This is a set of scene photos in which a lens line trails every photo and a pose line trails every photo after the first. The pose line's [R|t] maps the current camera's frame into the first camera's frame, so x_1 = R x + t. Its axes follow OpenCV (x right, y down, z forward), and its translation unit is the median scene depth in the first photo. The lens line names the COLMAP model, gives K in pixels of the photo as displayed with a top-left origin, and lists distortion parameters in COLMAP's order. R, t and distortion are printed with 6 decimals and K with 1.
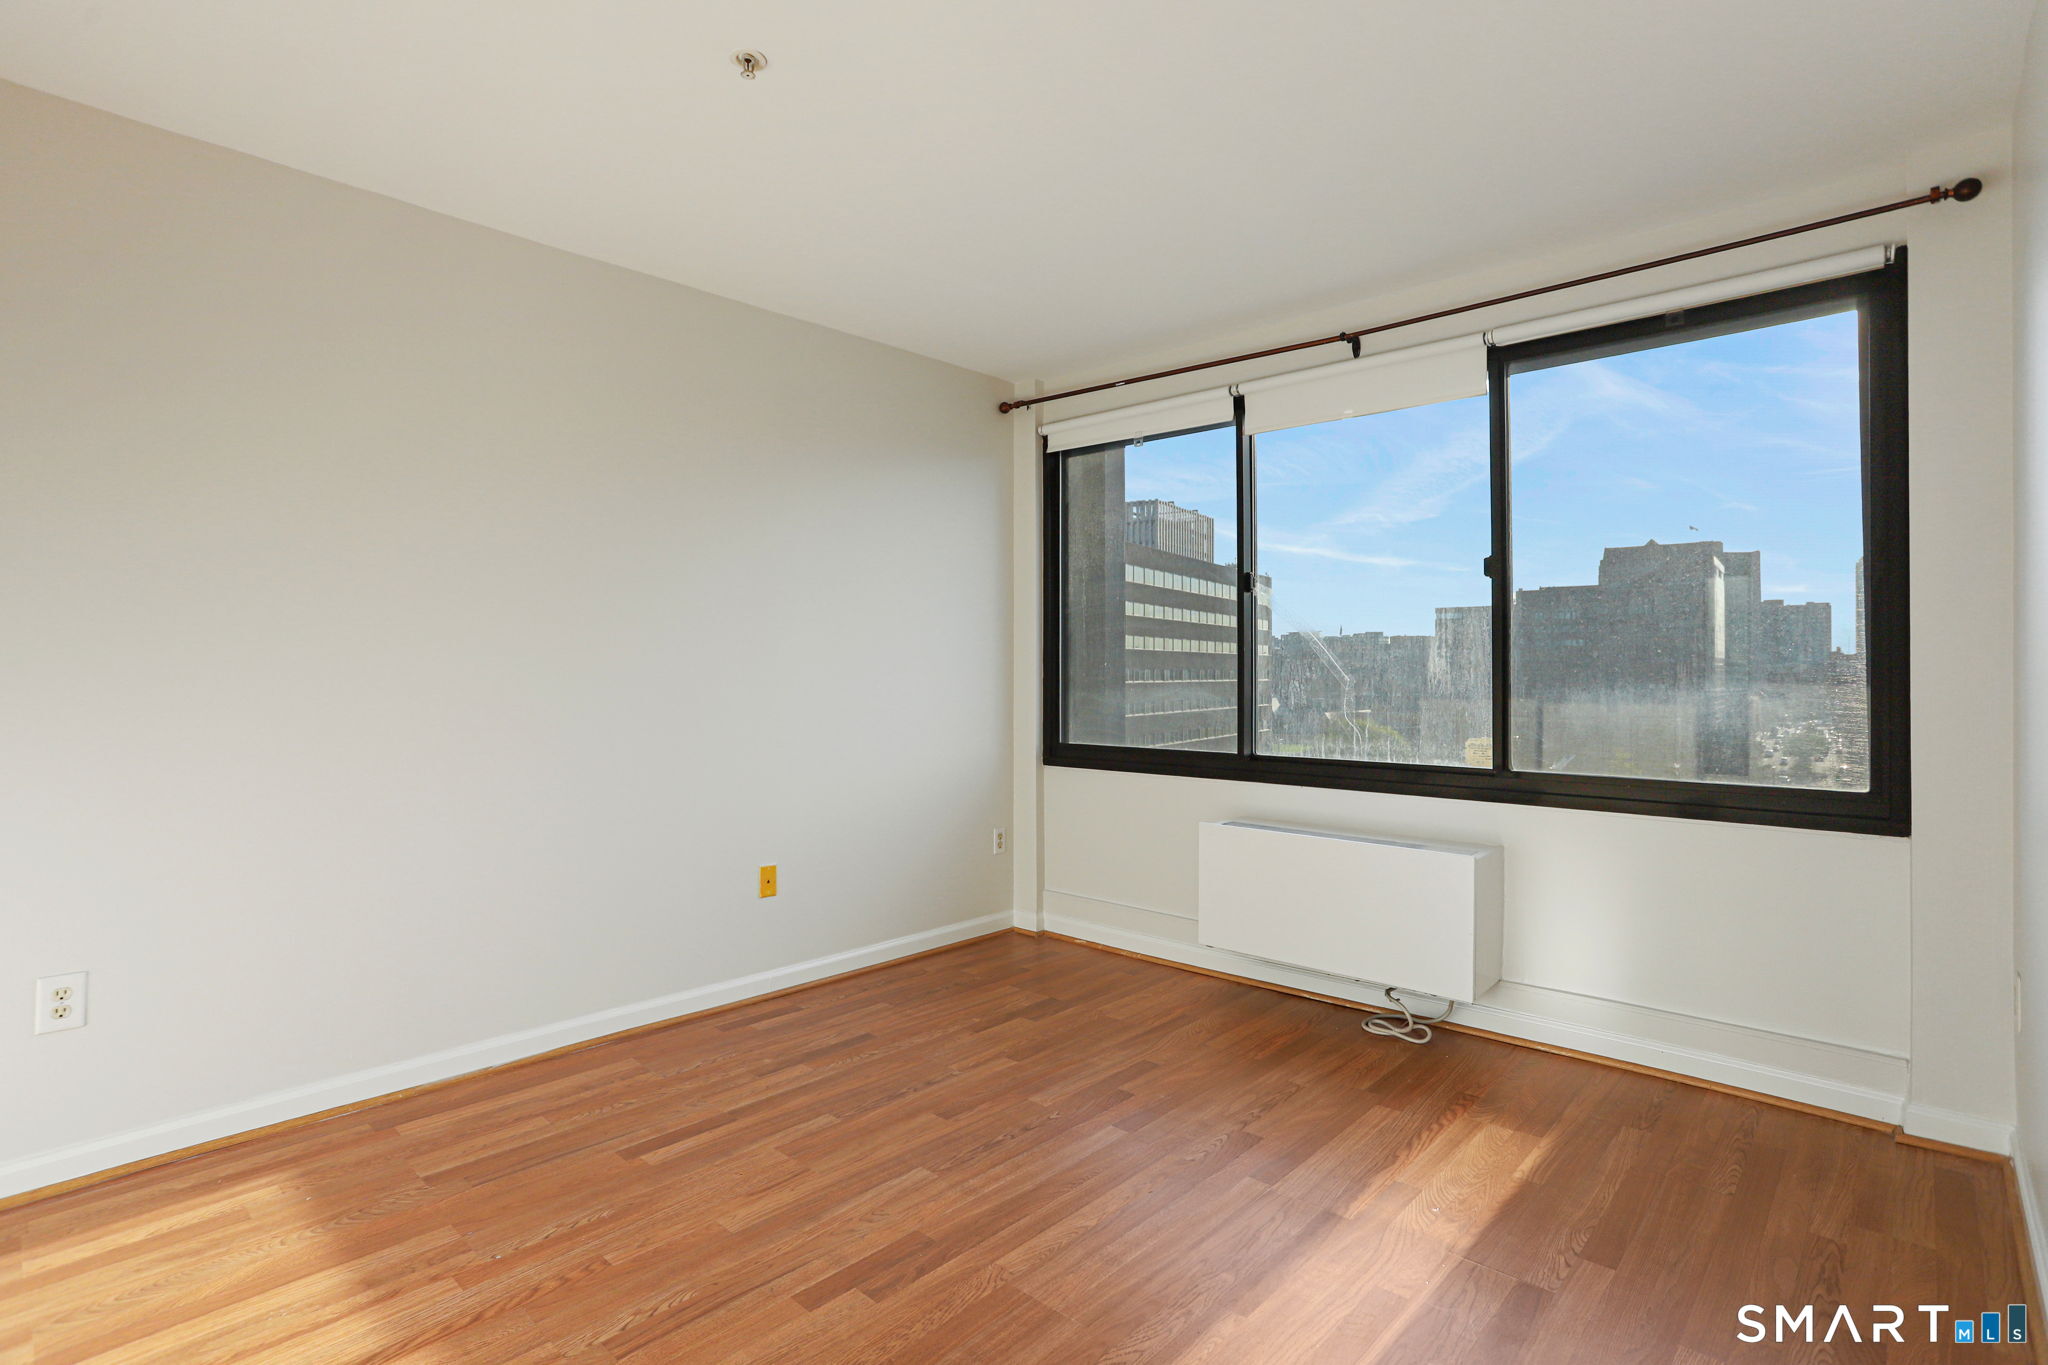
lens RADIAL K [[1018.0, 0, 1009.0], [0, 1018.0, 664.4], [0, 0, 1]] dist [-0.020726, 0.009468]
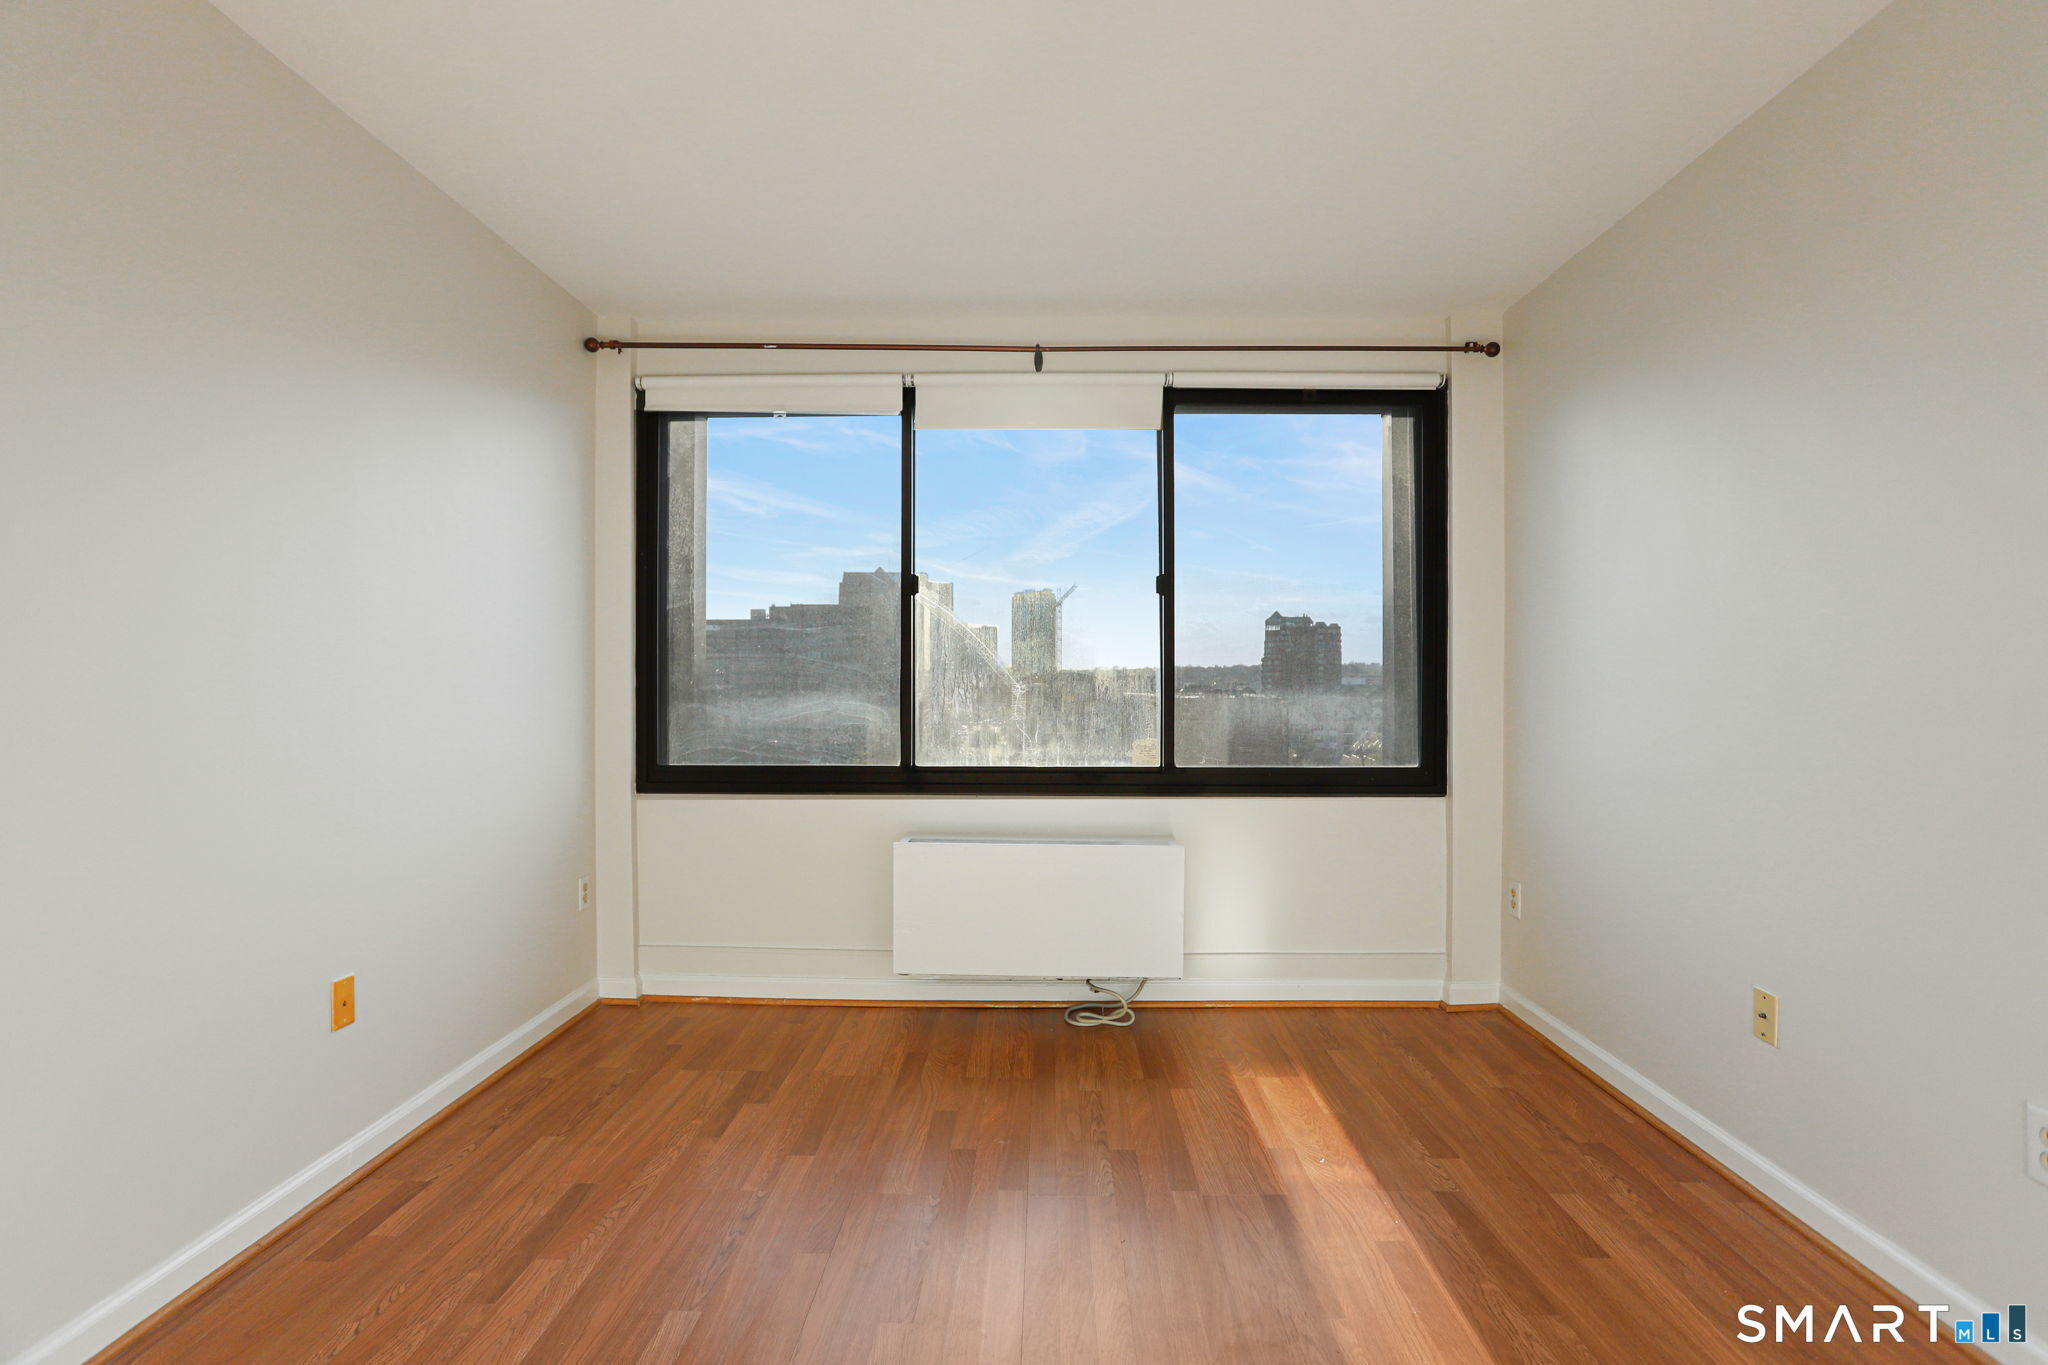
lens RADIAL K [[1005.2, 0, 1019.5], [0, 1005.2, 681.7], [0, 0, 1]] dist [-0.031319, 0.005981]
pose [[0.743036, 0.000539, 0.669252, -0.361758], [-0.005672, 0.999969, 0.005493, 0.004268], [-0.669228, -0.007877, 0.743016, 0.265708]]
